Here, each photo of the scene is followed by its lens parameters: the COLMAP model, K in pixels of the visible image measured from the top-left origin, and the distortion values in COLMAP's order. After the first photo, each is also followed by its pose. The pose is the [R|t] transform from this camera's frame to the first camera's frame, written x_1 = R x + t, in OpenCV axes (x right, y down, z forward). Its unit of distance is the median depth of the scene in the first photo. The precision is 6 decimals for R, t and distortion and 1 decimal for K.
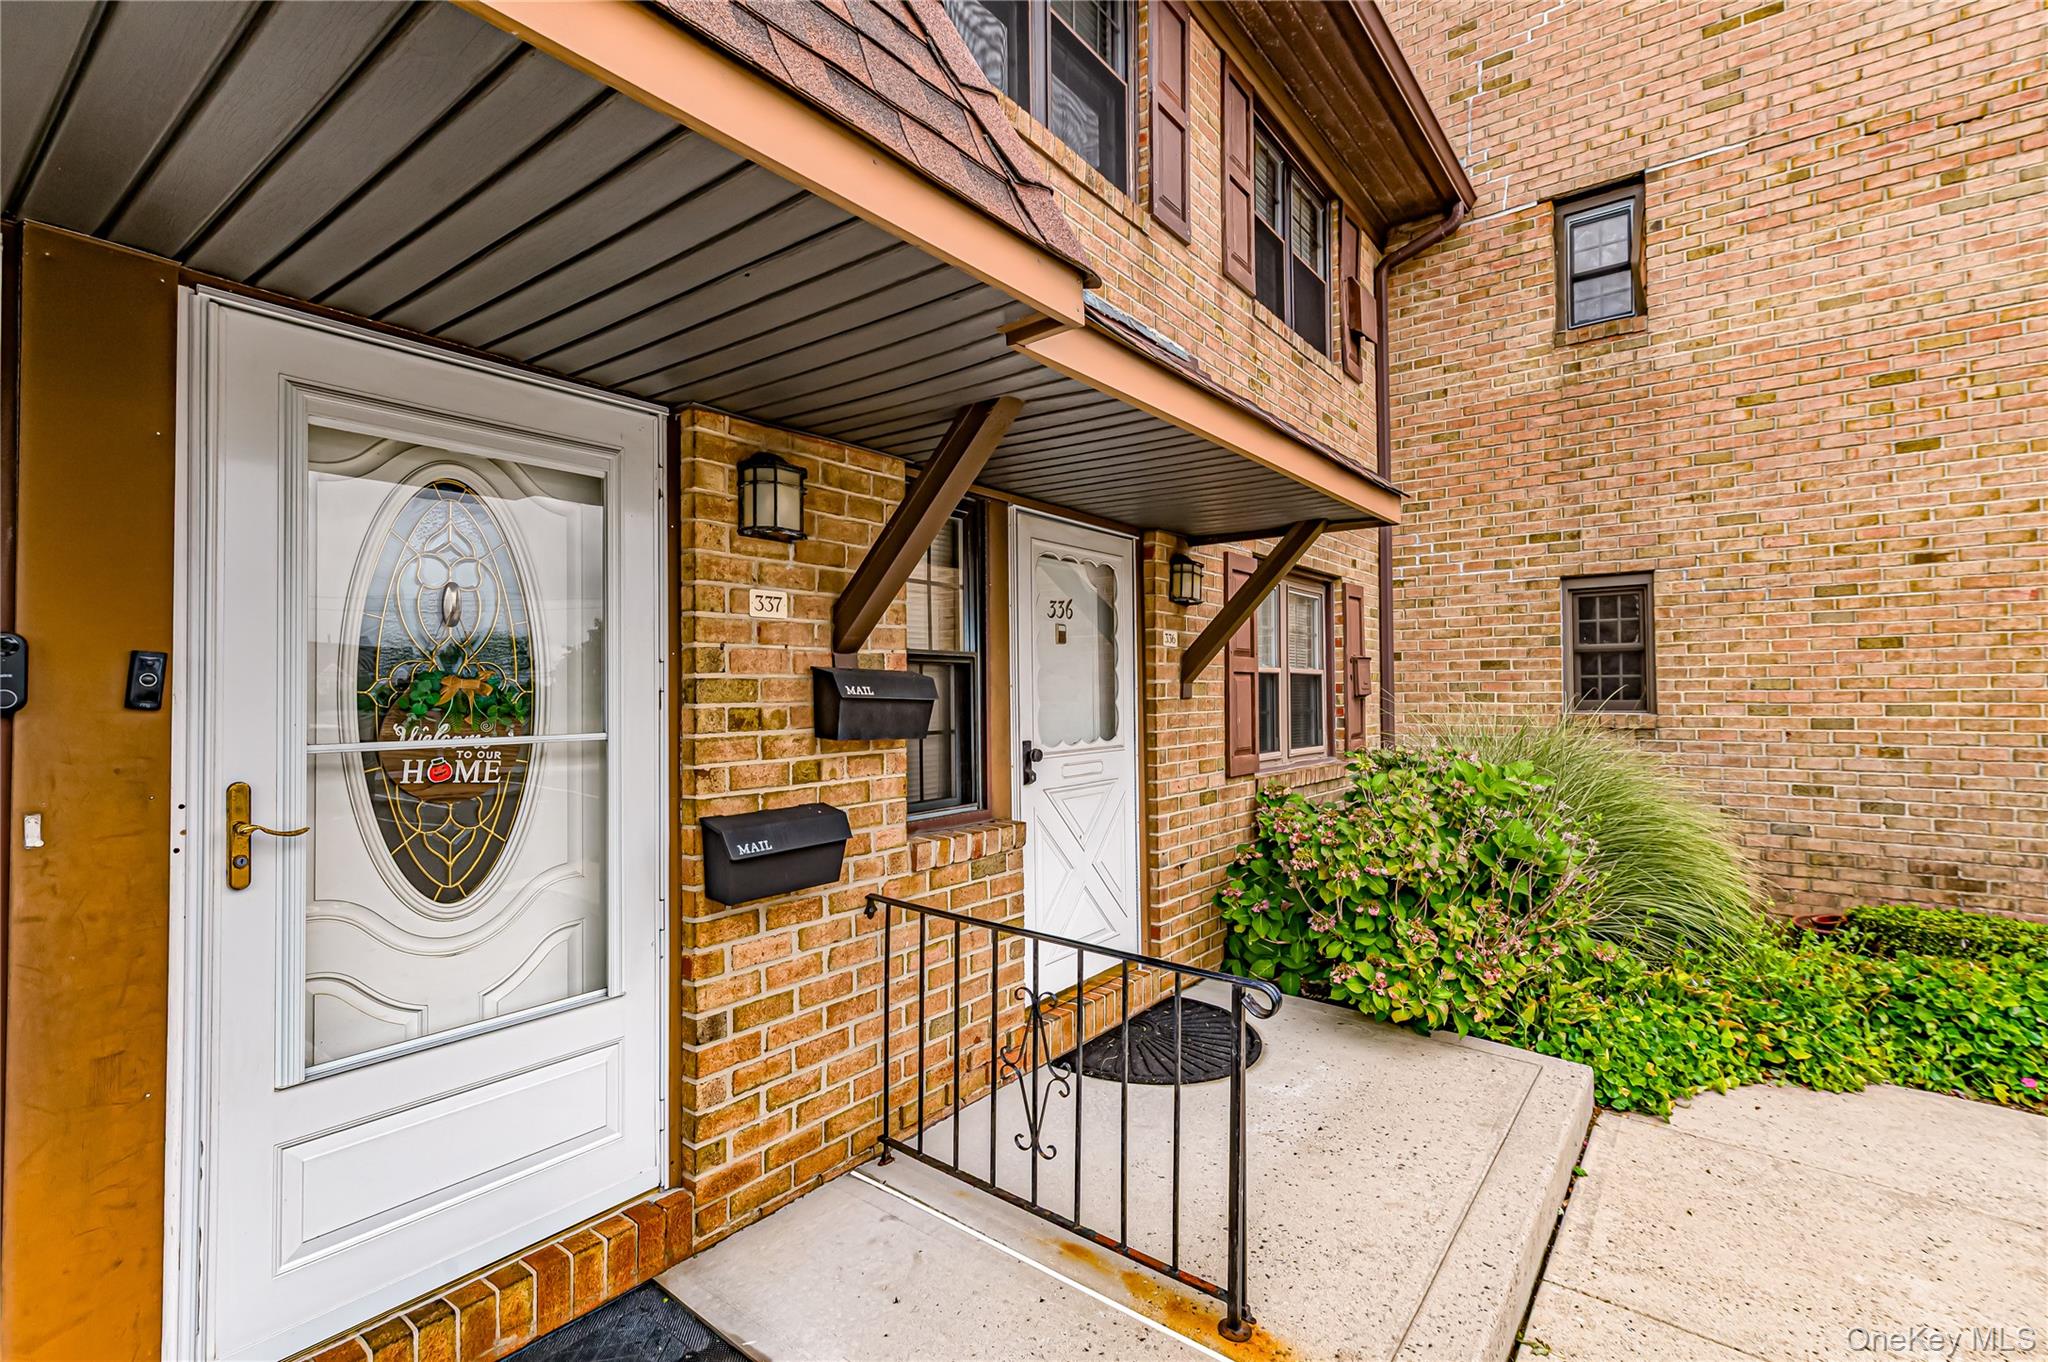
lens RADIAL K [[937.3, 0, 1024.0], [0, 937.3, 681.0], [0, 0, 1]] dist [-0.001205, -0.000168]
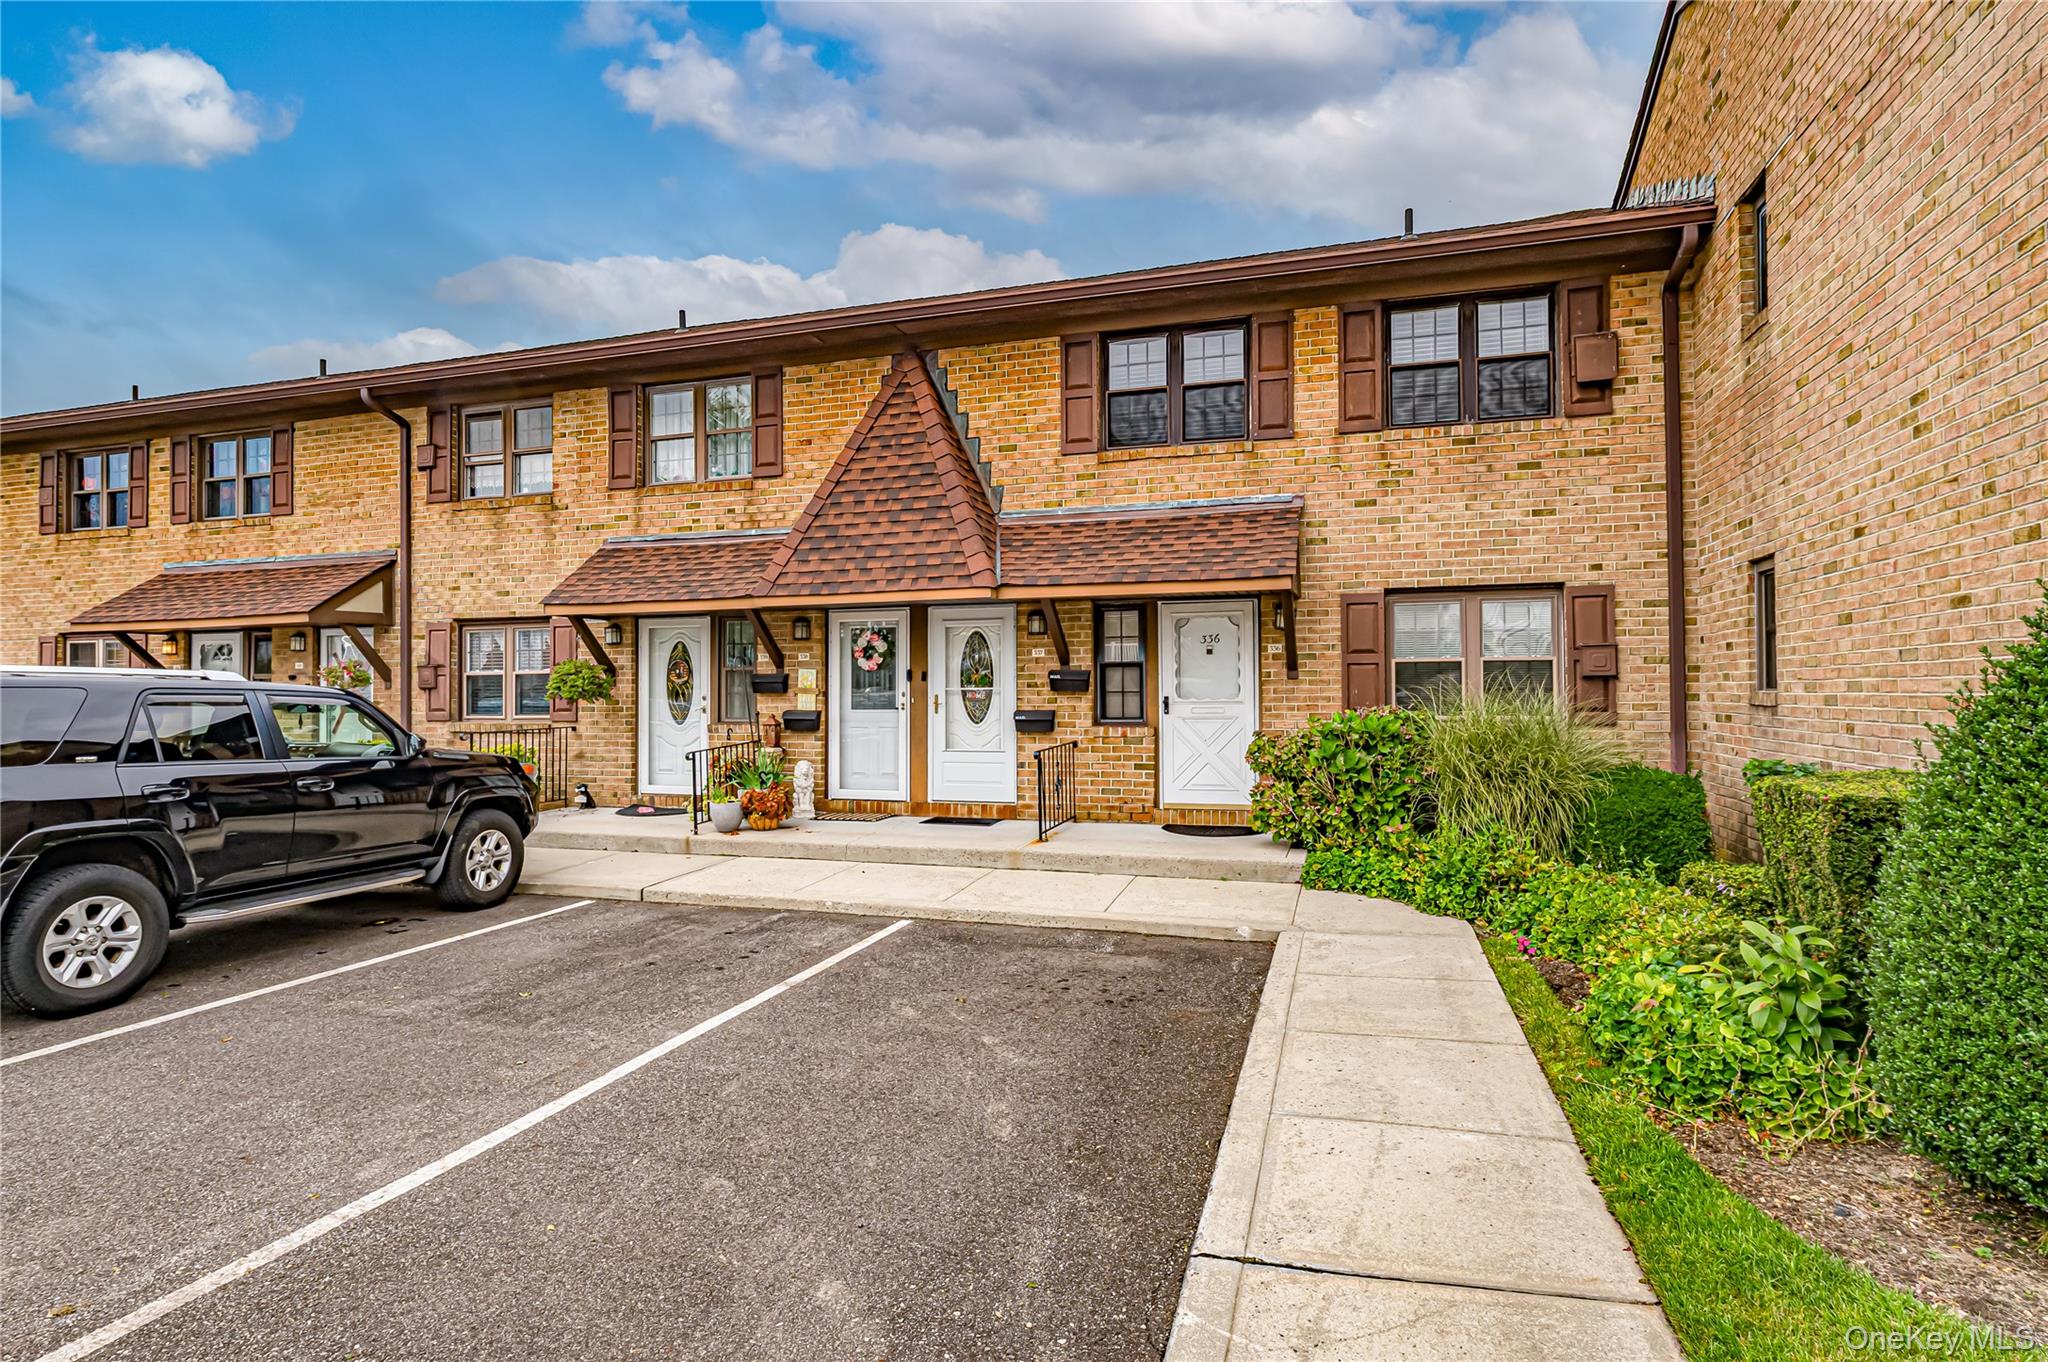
lens RADIAL K [[1062.7, 0, 1024.0], [0, 1062.7, 681.0], [0, 0, 1]] dist [0.000283, 0.000026]
pose [[0.321935, -0.007556, -0.946732, 3.310098], [0.014409, 0.999891, -0.003081, 0.034837], [0.946652, -0.012650, 0.322009, -0.333224]]
